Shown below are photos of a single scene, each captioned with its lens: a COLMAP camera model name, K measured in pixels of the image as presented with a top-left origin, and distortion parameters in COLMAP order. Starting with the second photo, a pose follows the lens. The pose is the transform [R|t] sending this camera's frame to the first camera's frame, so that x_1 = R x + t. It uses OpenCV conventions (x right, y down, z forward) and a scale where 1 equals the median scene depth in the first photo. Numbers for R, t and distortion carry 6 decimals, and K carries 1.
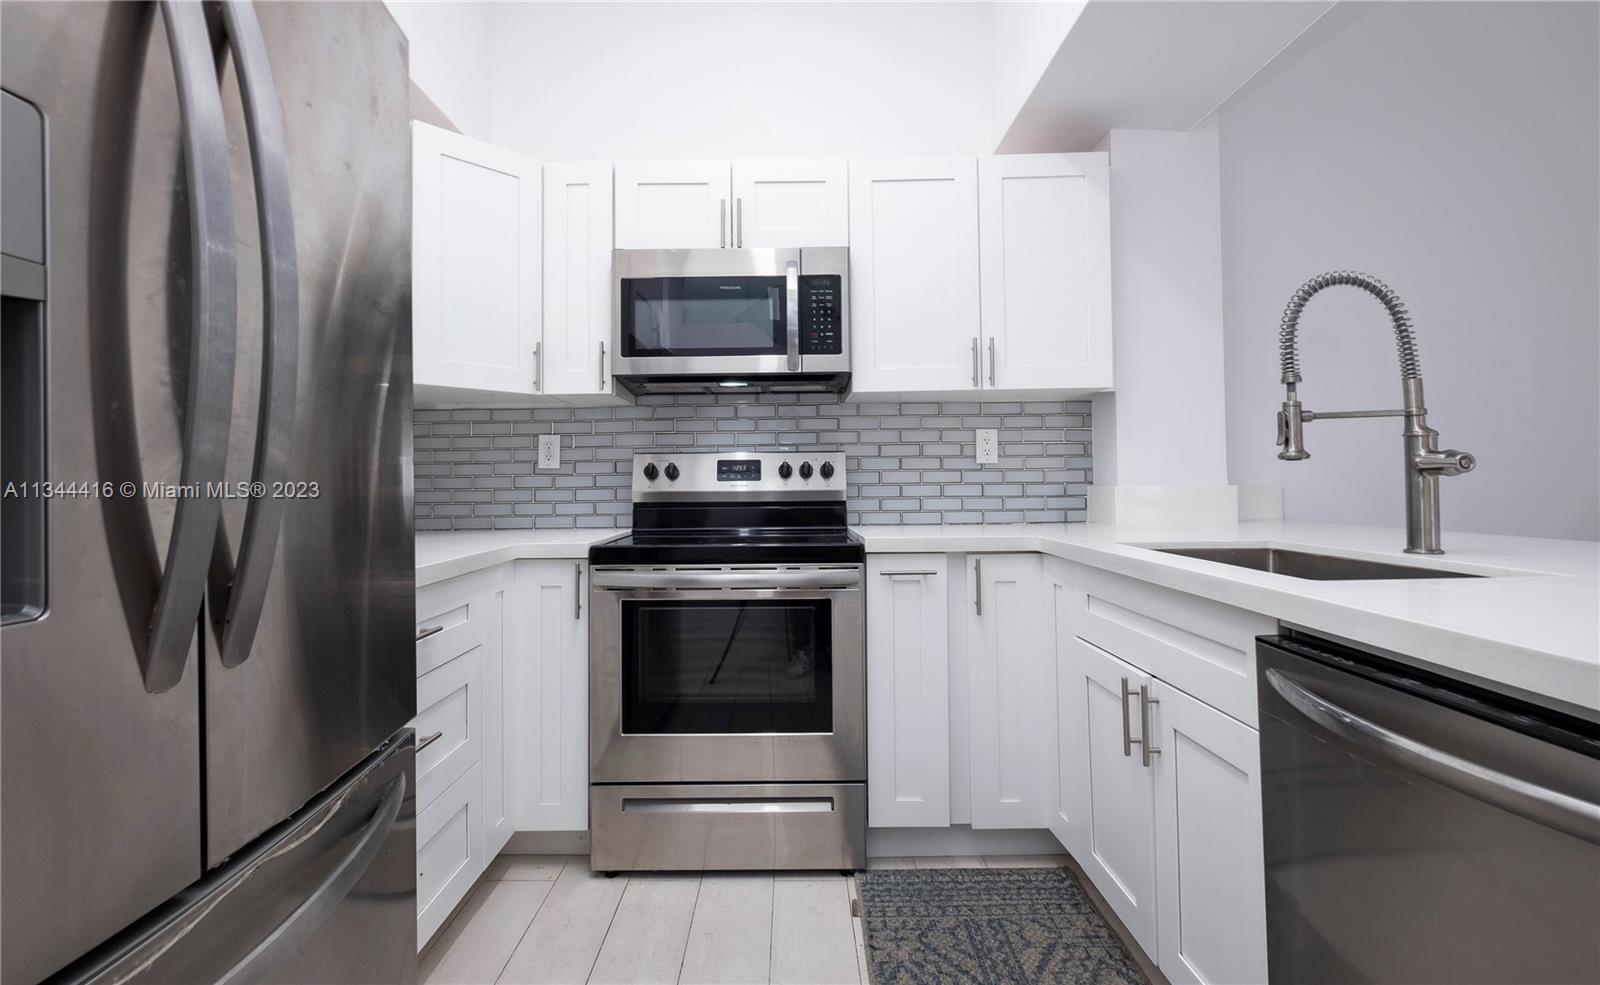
lens RADIAL K [[736.0, 0, 781.2], [0, 736.0, 478.4], [0, 0, 1]] dist [-0.000307, -0.000522]
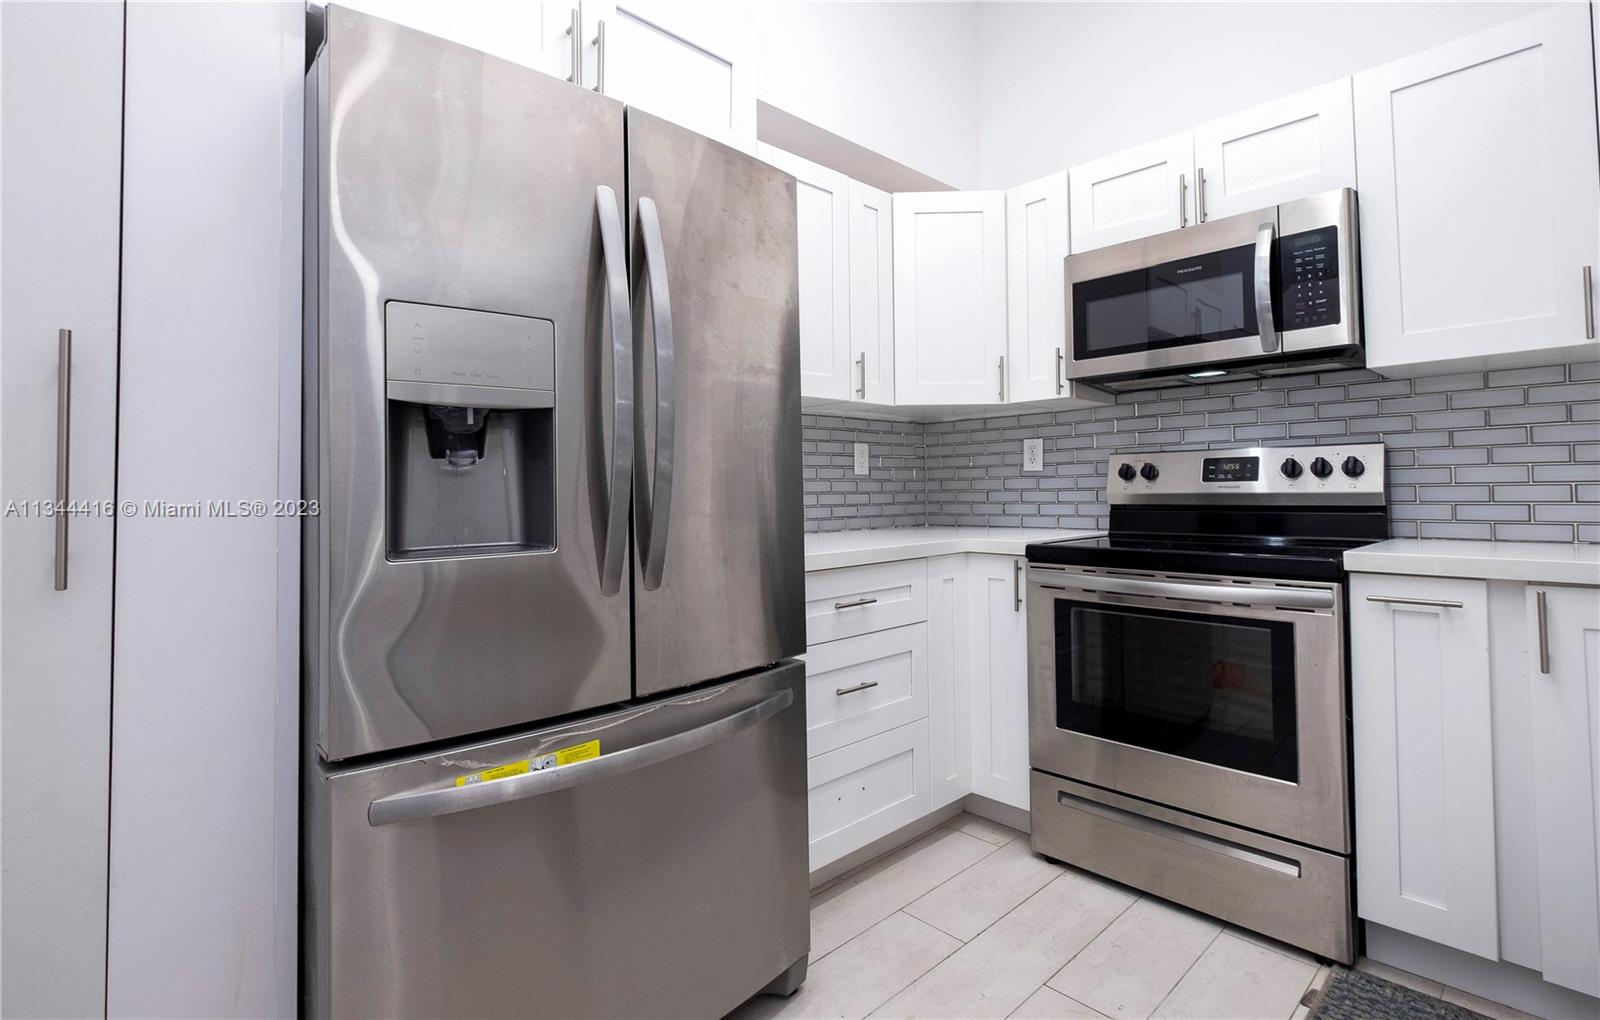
lens RADIAL K [[756.6, 0, 774.9], [0, 756.6, 472.7], [0, 0, 1]] dist [-0.002038, -0.000392]
pose [[0.683073, -0.015934, -0.730177, 0.260605], [0.010910, 0.999873, -0.011614, -0.002616], [0.730269, -0.000033, 0.683160, -0.015743]]
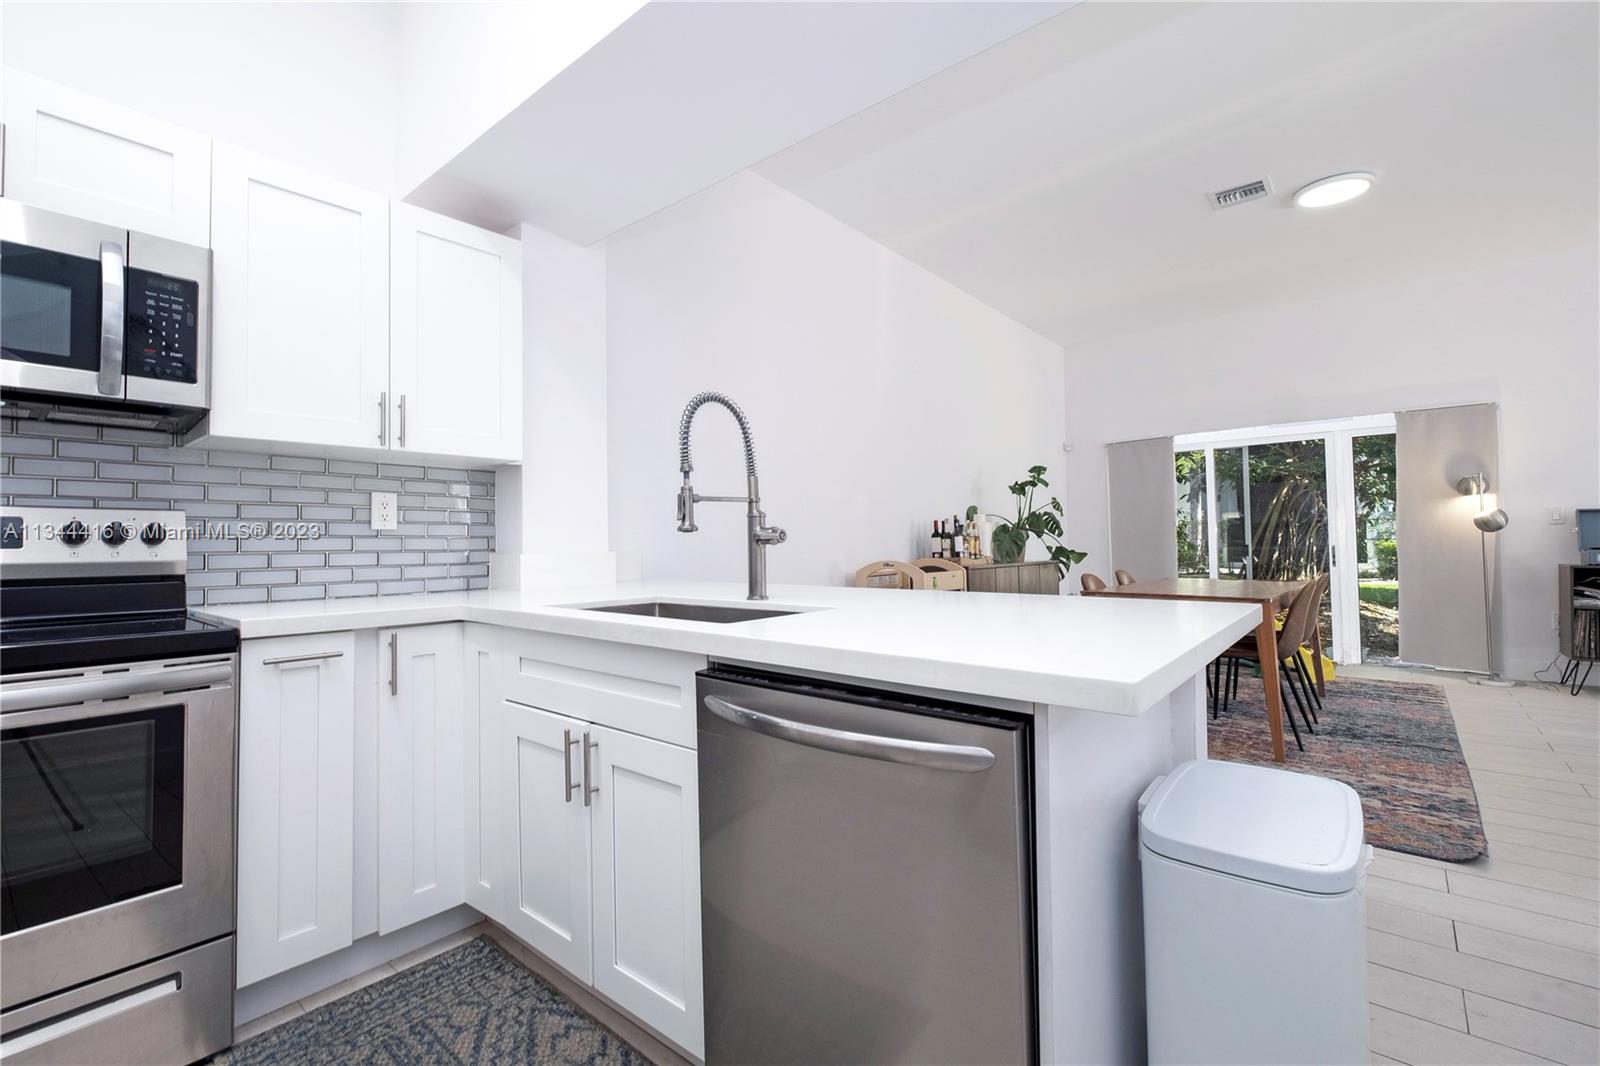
lens RADIAL K [[706.6, 0, 794.2], [0, 706.6, 526.3], [0, 0, 1]] dist [0.002079, -0.000391]
pose [[0.640288, 0.024488, 0.767744, -0.082581], [-0.002125, 0.999544, -0.030109, 0.001131], [-0.768132, 0.017647, 0.640049, 0.044905]]
